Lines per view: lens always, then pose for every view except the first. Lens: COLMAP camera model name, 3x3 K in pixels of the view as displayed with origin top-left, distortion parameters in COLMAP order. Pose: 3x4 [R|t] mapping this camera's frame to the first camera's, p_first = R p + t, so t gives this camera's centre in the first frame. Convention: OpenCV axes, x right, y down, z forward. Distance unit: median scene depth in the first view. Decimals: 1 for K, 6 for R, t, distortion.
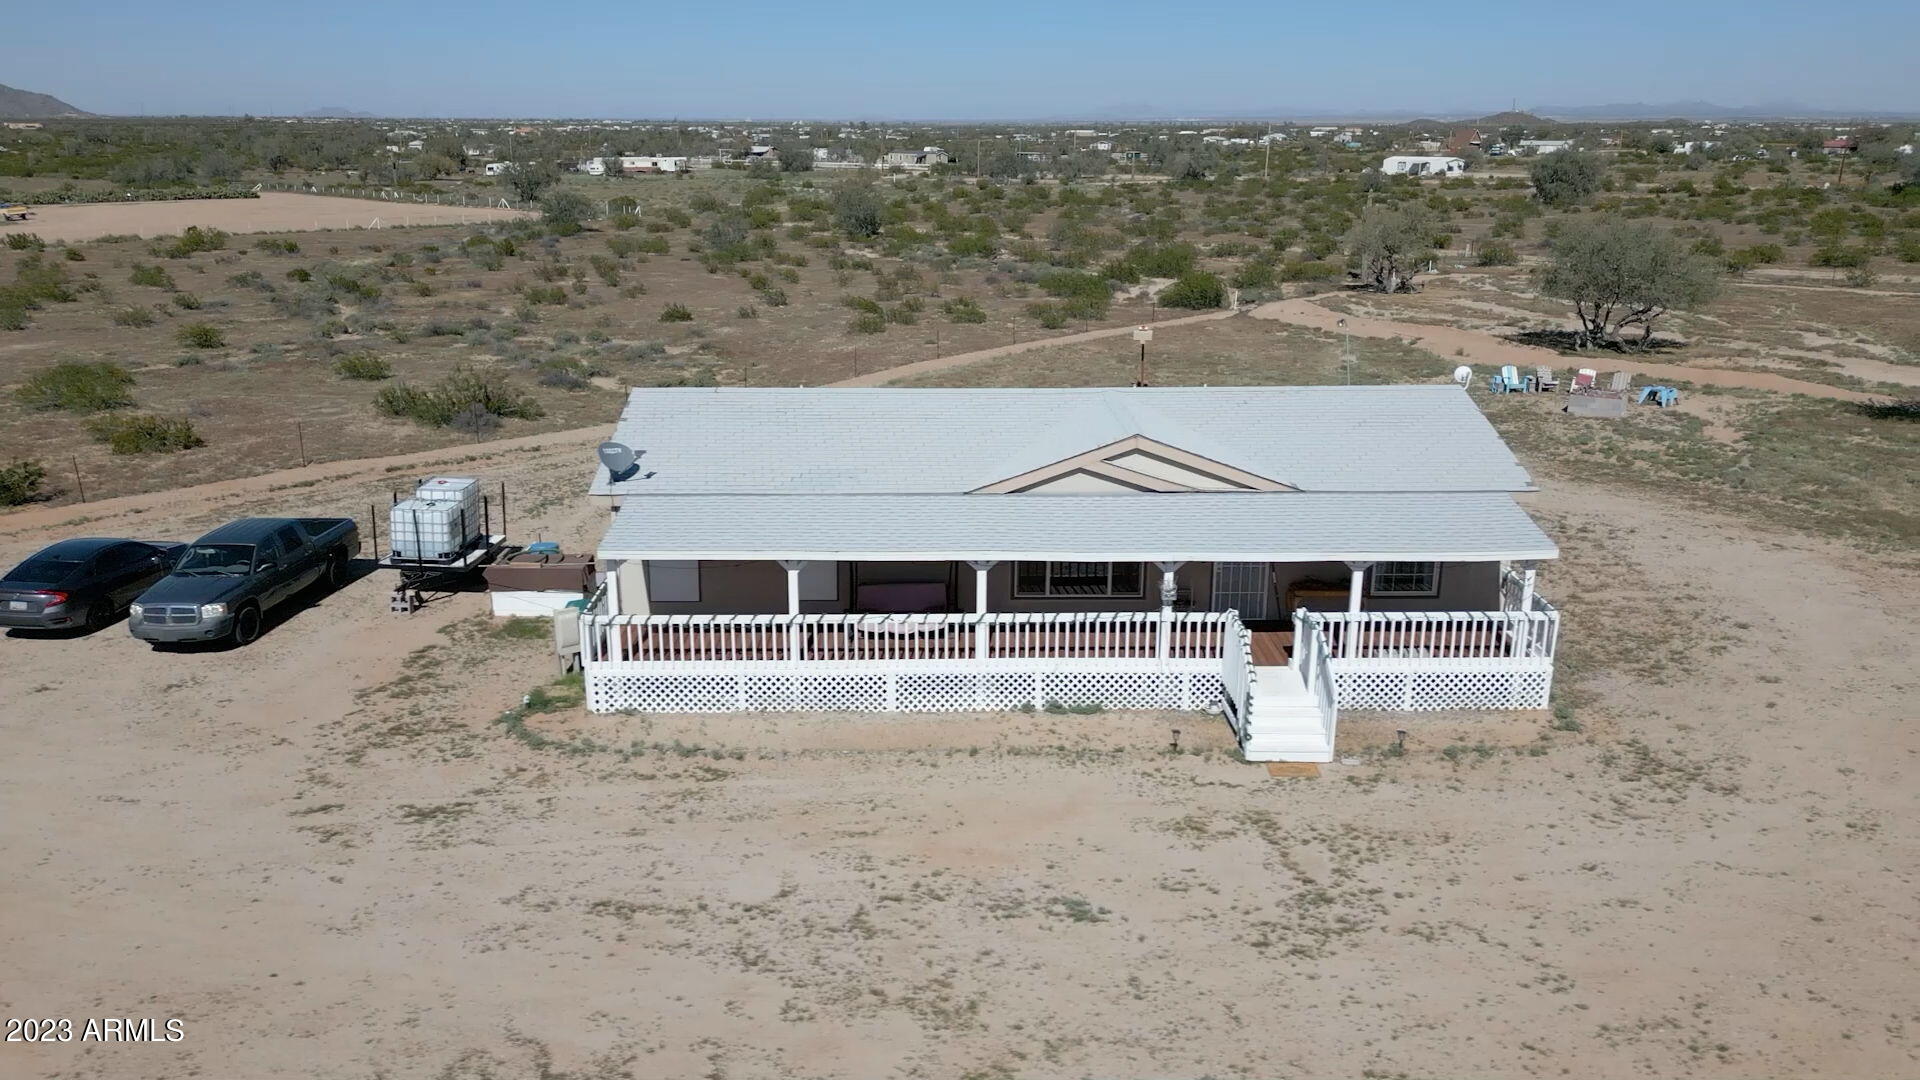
lens RADIAL K [[1410.9, 0, 960.9], [0, 1410.9, 537.3], [0, 0, 1]] dist [0.067924, -0.064479]
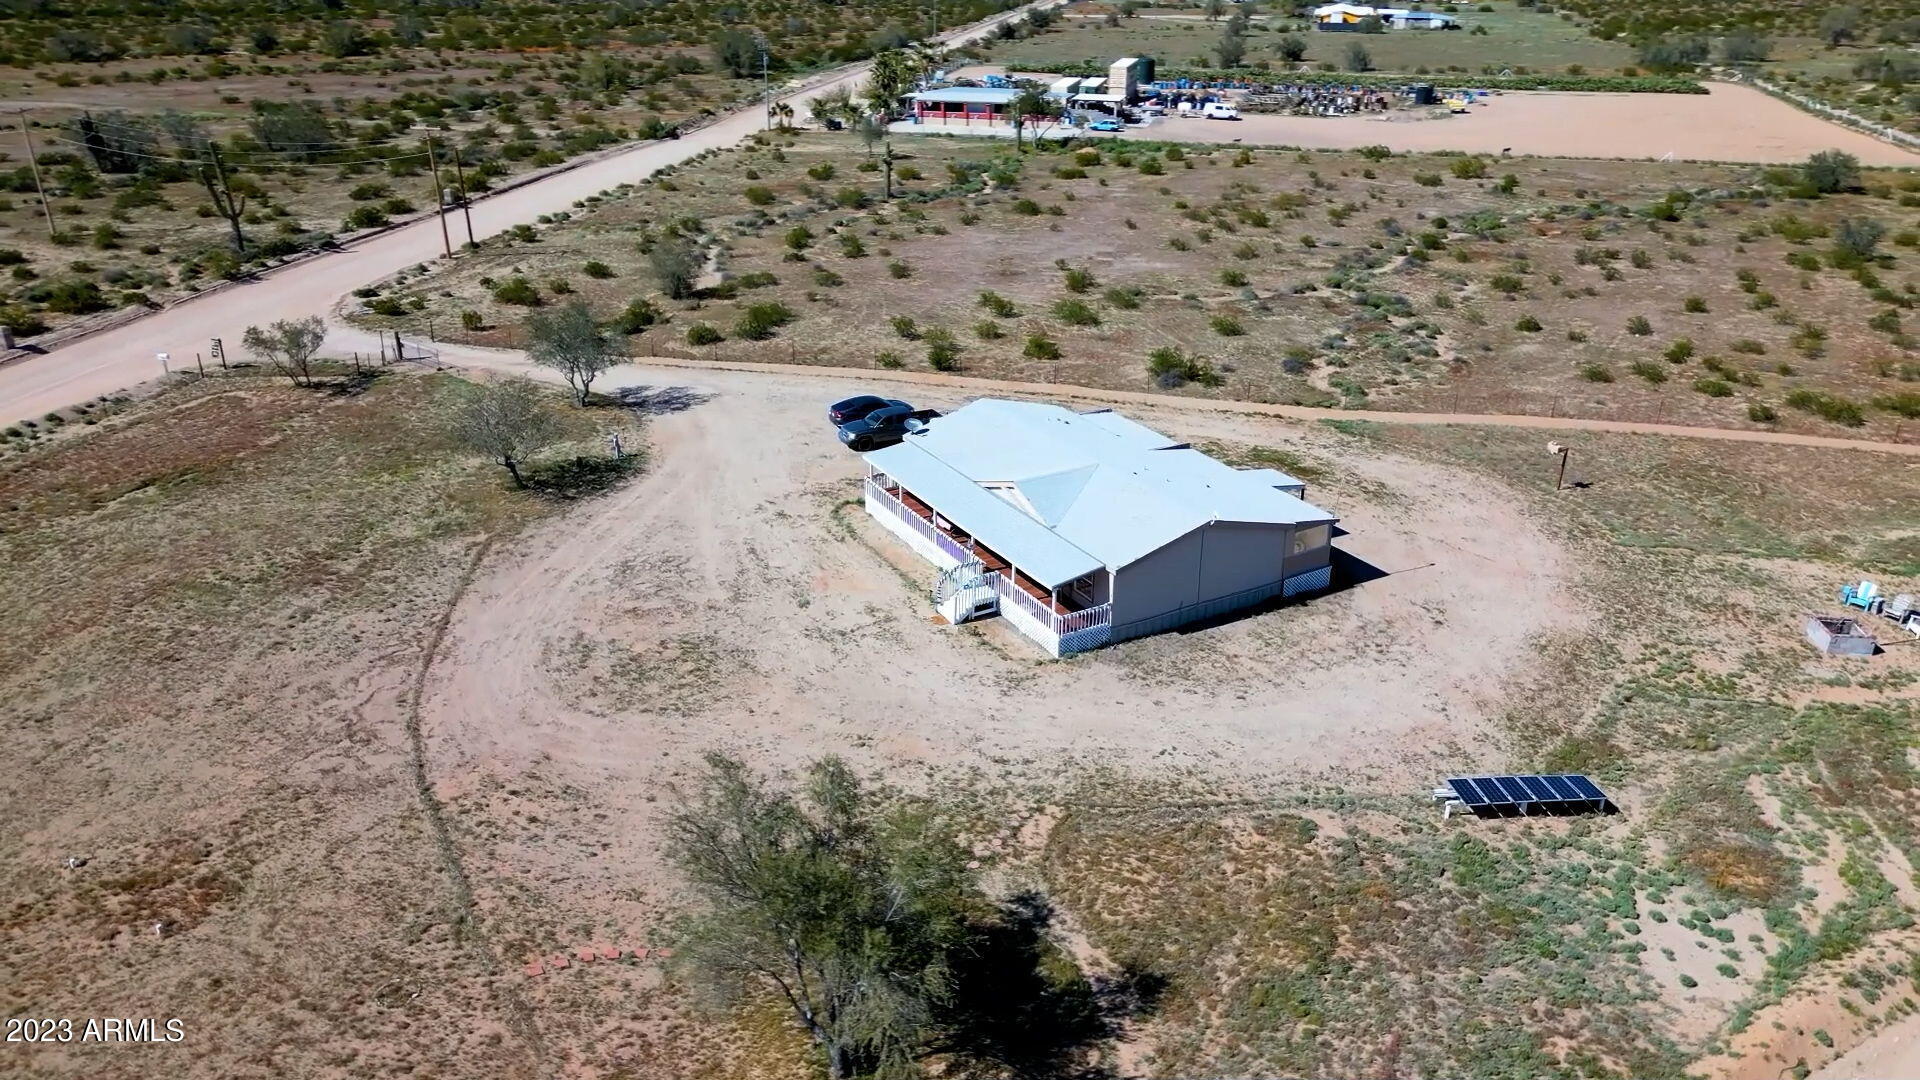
lens RADIAL K [[1410.9, 0, 958.8], [0, 1410.9, 535.0], [0, 0, 1]] dist [0.067924, -0.064479]
pose [[0.478073, 0.353788, -0.803916, 2.046794], [-0.250242, 0.932217, 0.261437, -0.595023], [0.841918, 0.076187, 0.534200, -0.308346]]
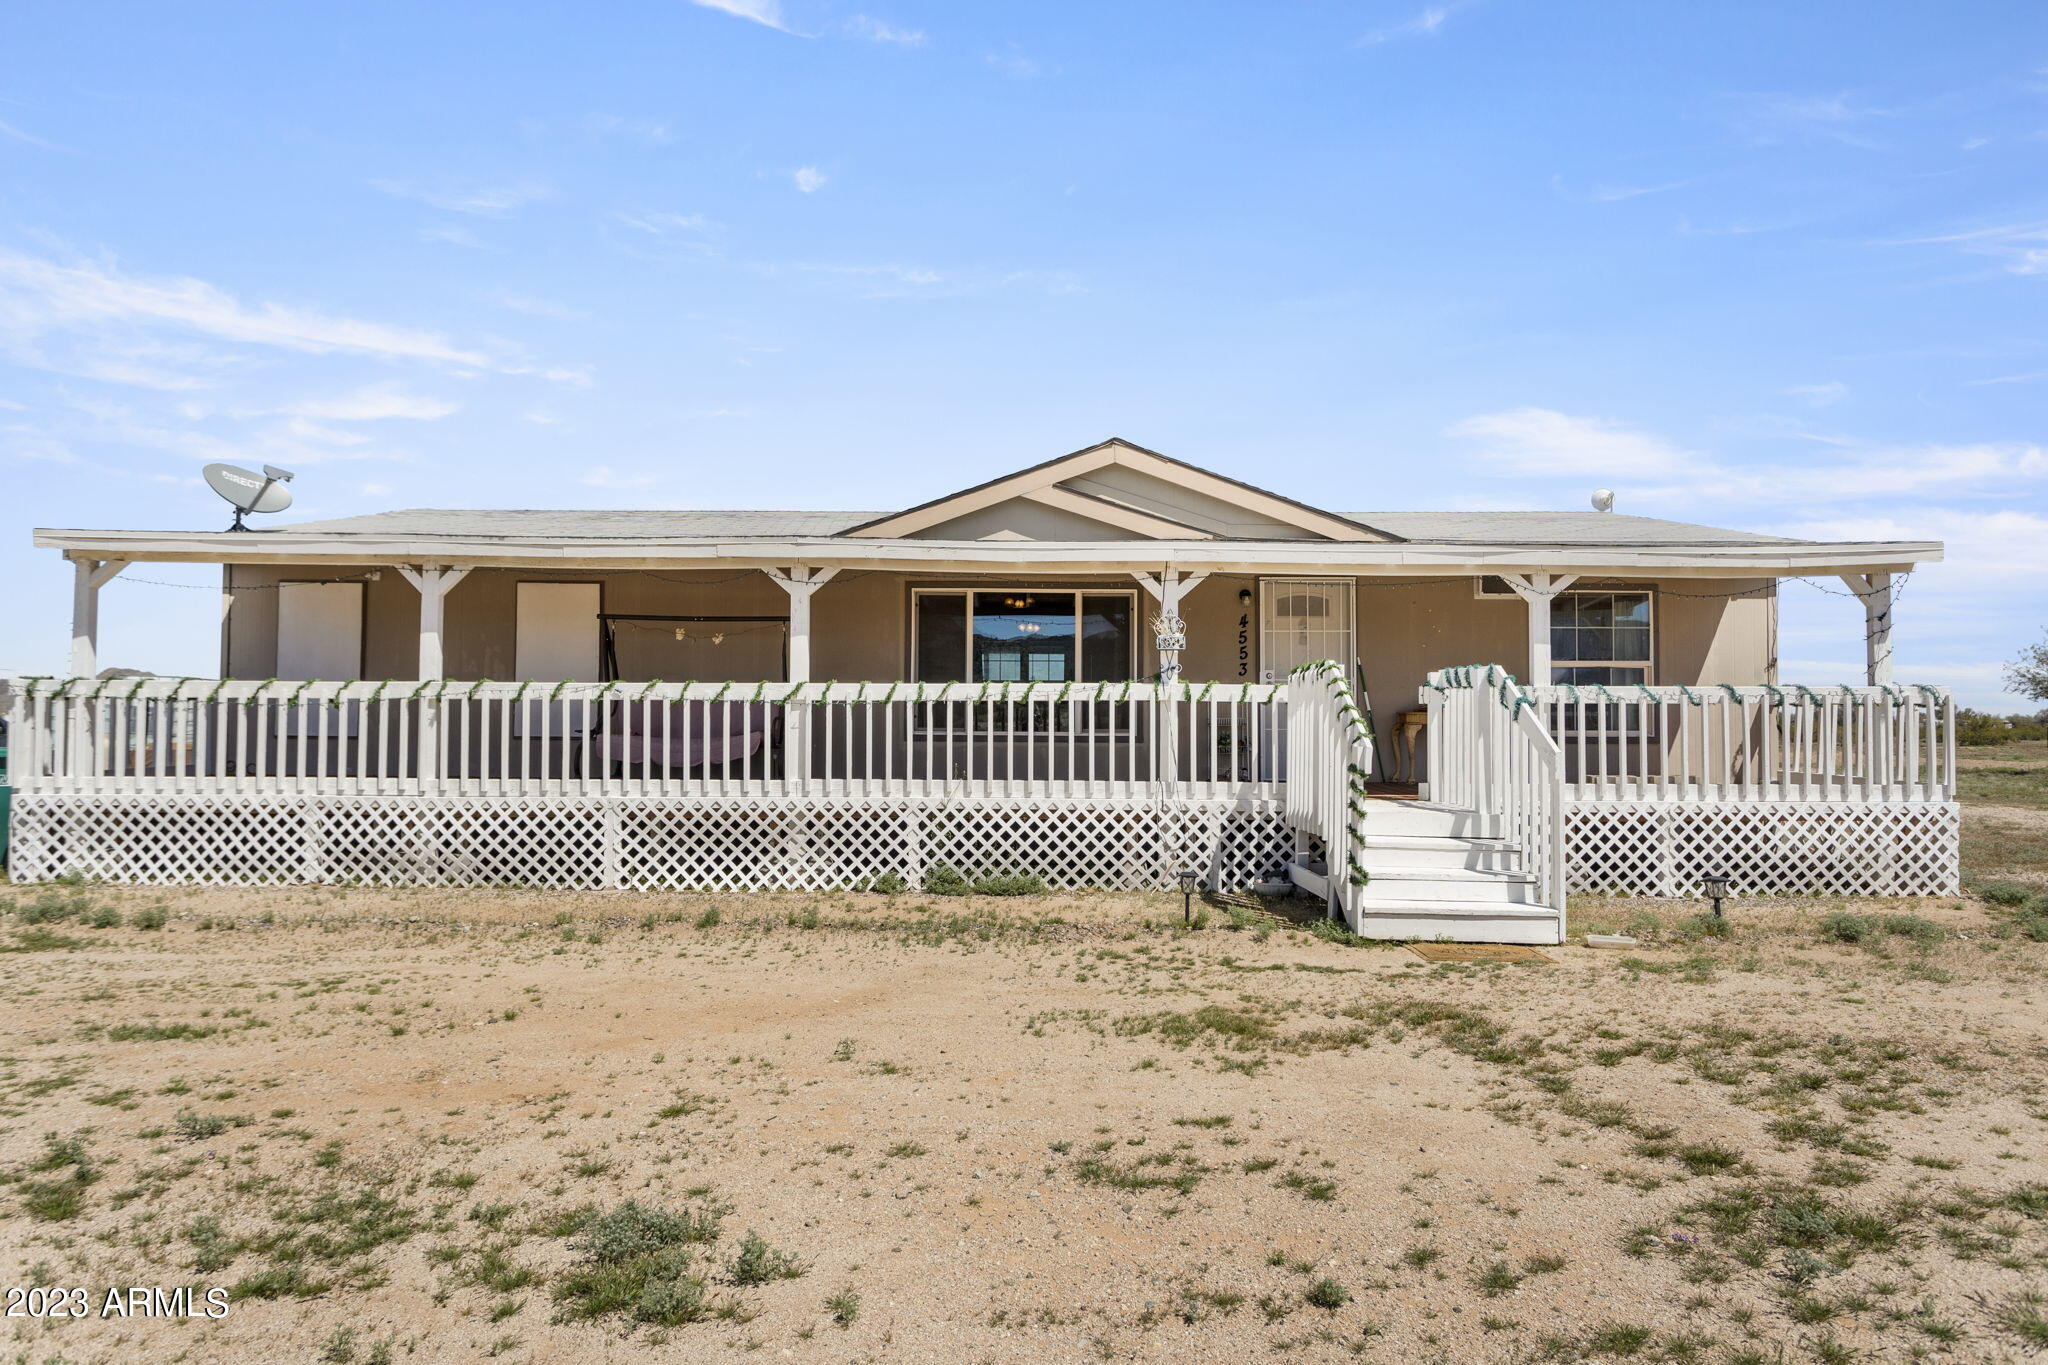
lens RADIAL K [[1109.0, 0, 1028.0], [0, 1109.0, 693.2], [0, 0, 1]] dist [-0.000586, 0.000255]
pose [[0.999628, 0.000573, -0.027284, 0.106077], [-0.008831, 0.952774, -0.303552, 0.174960], [0.025822, 0.303680, 0.952424, 0.620496]]
